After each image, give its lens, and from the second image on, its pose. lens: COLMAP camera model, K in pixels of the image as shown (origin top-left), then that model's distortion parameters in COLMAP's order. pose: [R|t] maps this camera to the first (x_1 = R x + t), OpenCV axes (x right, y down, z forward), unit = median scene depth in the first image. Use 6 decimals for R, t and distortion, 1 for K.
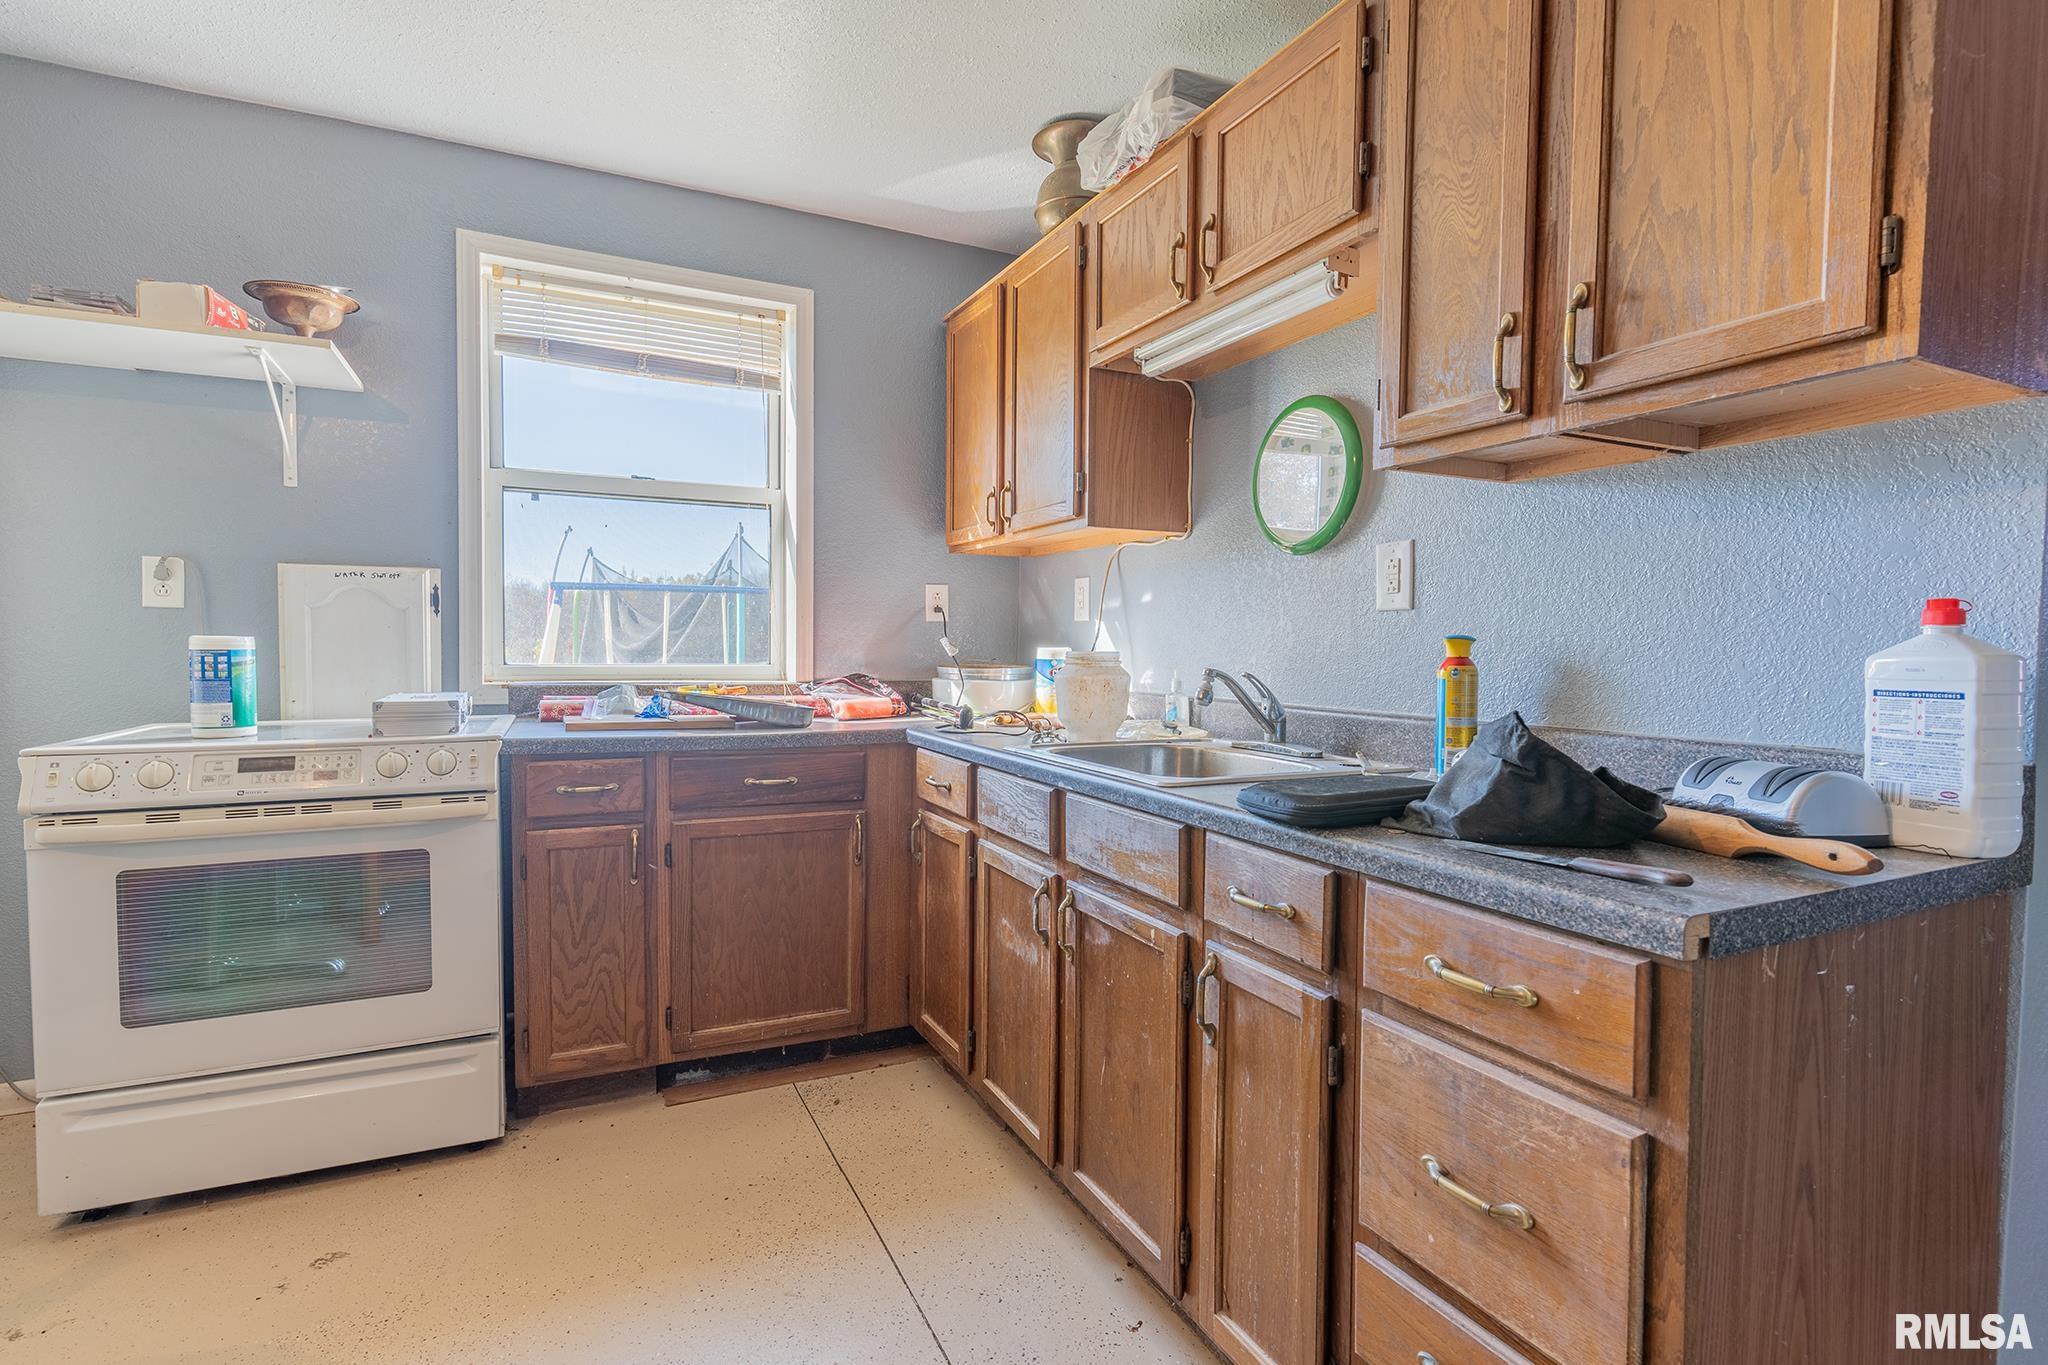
lens RADIAL K [[974.6, 0, 1022.7], [0, 974.6, 681.4], [0, 0, 1]] dist [0.002177, -0.000249]
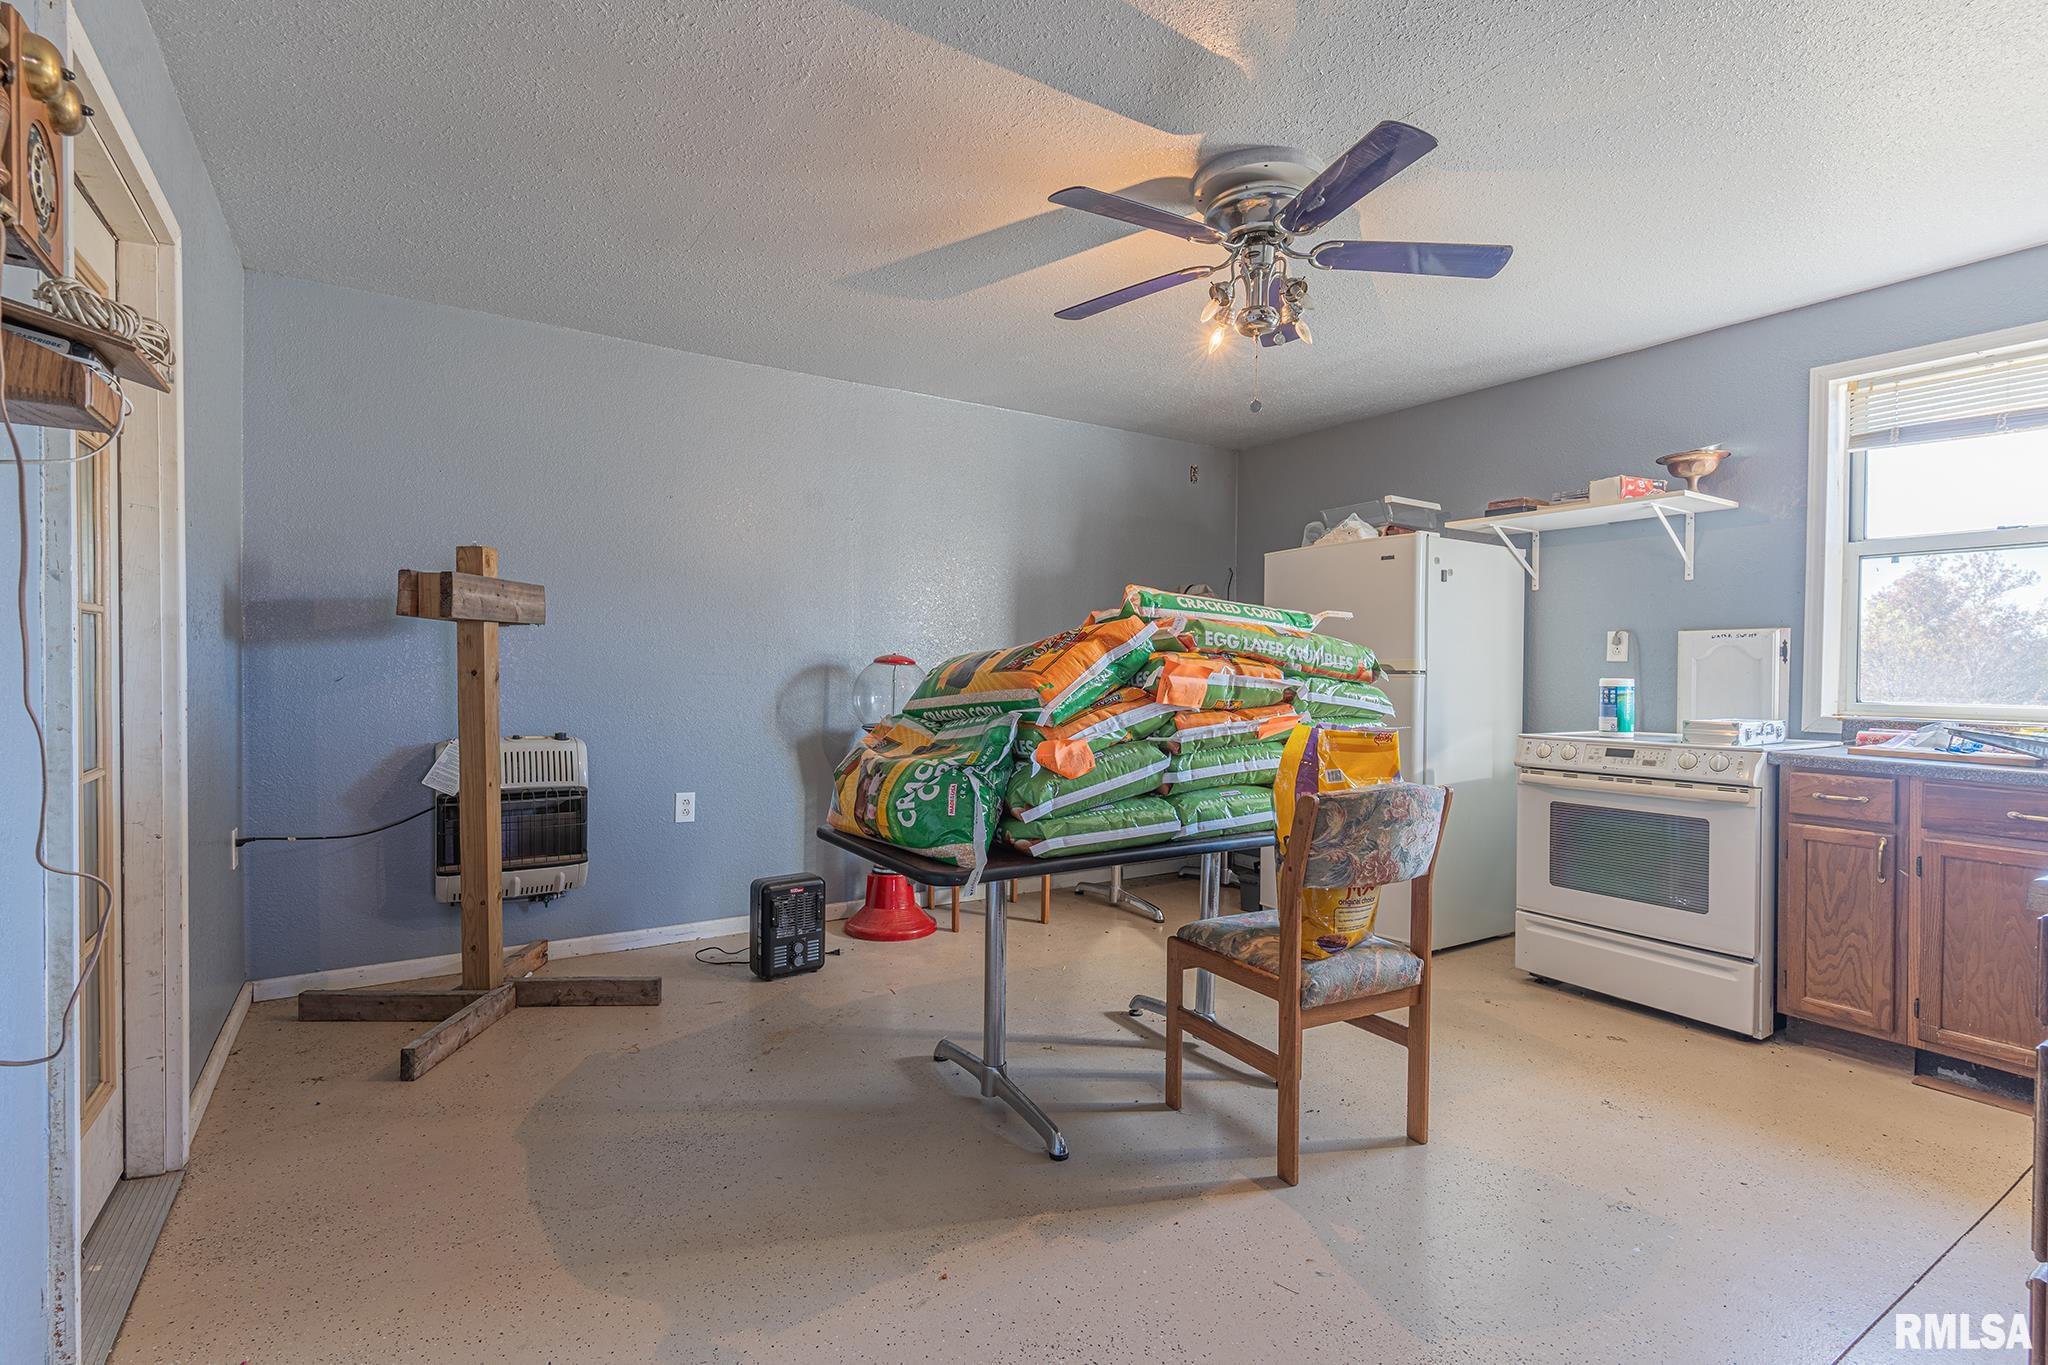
lens RADIAL K [[974.6, 0, 1022.7], [0, 974.6, 681.4], [0, 0, 1]] dist [0.002177, -0.000249]
pose [[0.124859, 0.003364, -0.992169, 0.677450], [-0.047047, 0.998889, -0.002534, 0.010937], [0.991058, 0.046995, 0.124879, -0.224753]]
